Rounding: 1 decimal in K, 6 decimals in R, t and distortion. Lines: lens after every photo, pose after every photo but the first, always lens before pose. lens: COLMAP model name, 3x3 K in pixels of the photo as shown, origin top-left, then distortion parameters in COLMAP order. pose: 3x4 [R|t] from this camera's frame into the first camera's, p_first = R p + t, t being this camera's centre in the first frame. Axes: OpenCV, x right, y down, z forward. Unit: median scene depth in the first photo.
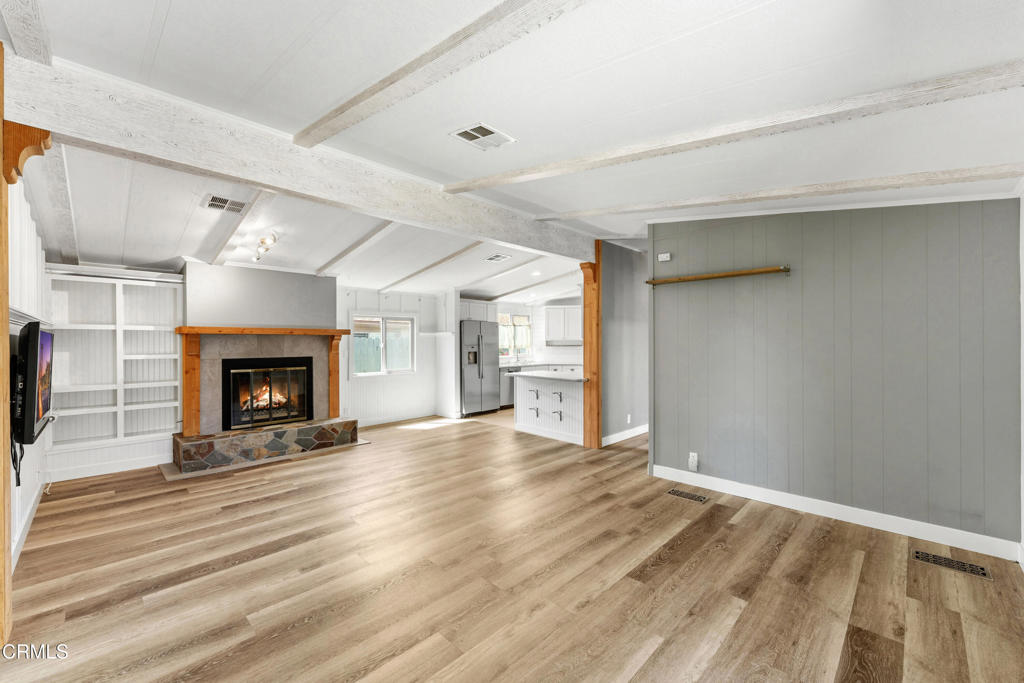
lens RADIAL K [[409.4, 0, 515.0], [0, 409.4, 343.5], [0, 0, 1]] dist [-0.002520, 0.000218]
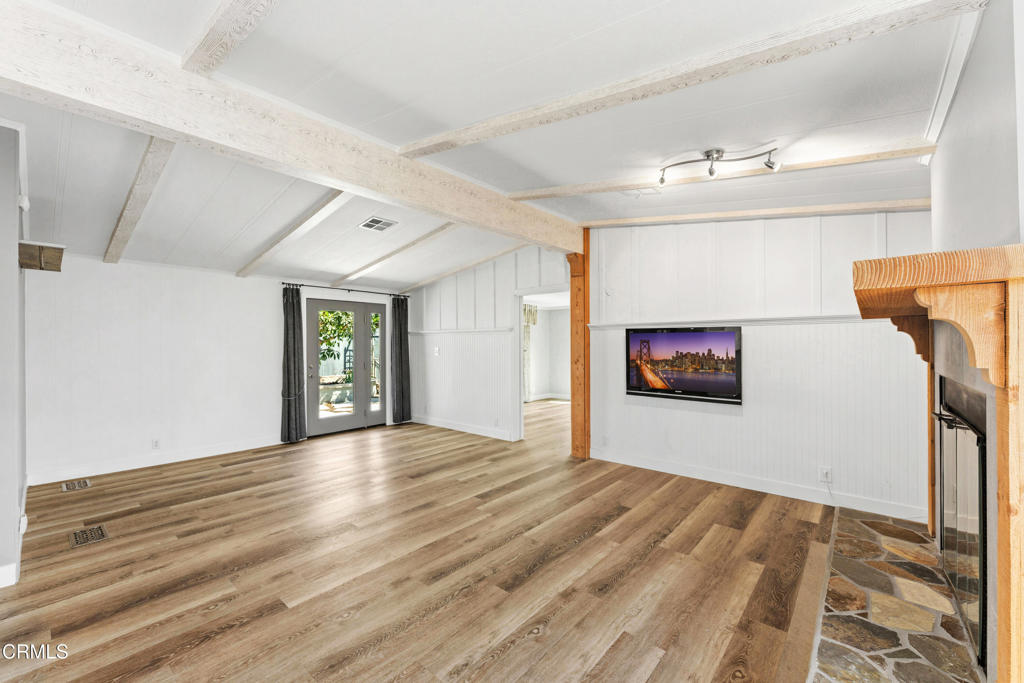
lens RADIAL K [[409.4, 0, 511.8], [0, 409.4, 341.9], [0, 0, 1]] dist [-0.002520, 0.000218]
pose [[-0.998121, 0.008714, -0.060647, -0.266853], [0.008770, 0.999961, -0.000652, 0.001808], [0.060639, -0.001182, -0.998159, 1.372109]]
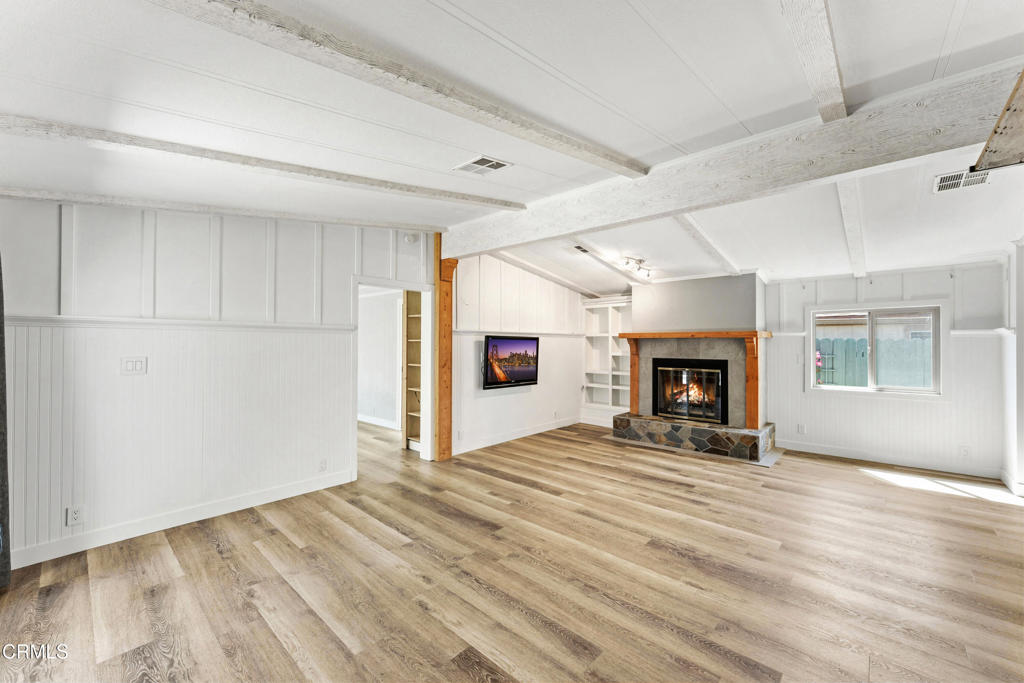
lens RADIAL K [[409.4, 0, 509.3], [0, 409.4, 345.1], [0, 0, 1]] dist [-0.002520, 0.000218]
pose [[0.036064, 0.010676, -0.999292, 0.517470], [-0.007613, 0.999917, 0.010408, -0.010109], [0.999320, 0.007232, 0.036142, 0.511341]]
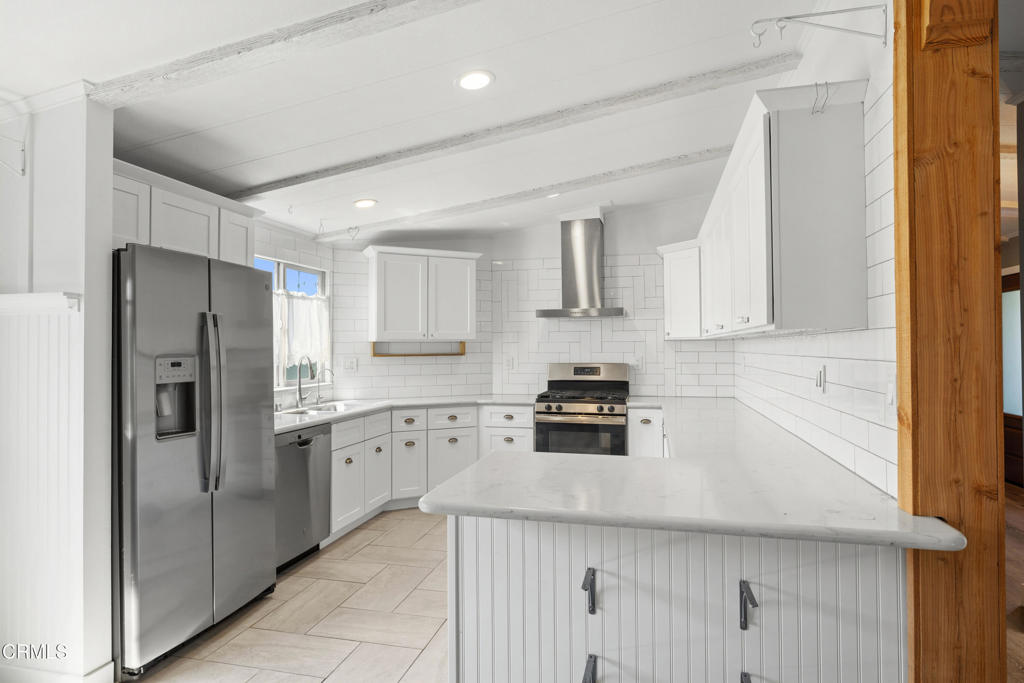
lens RADIAL K [[568.2, 0, 505.6], [0, 568.2, 341.7], [0, 0, 1]] dist [0.000394, -0.000986]
pose [[0.861296, 0.004501, 0.508084, -0.162067], [0.004415, 0.999857, -0.016342, 0.003365], [-0.508085, 0.016318, 0.861152, 0.947109]]
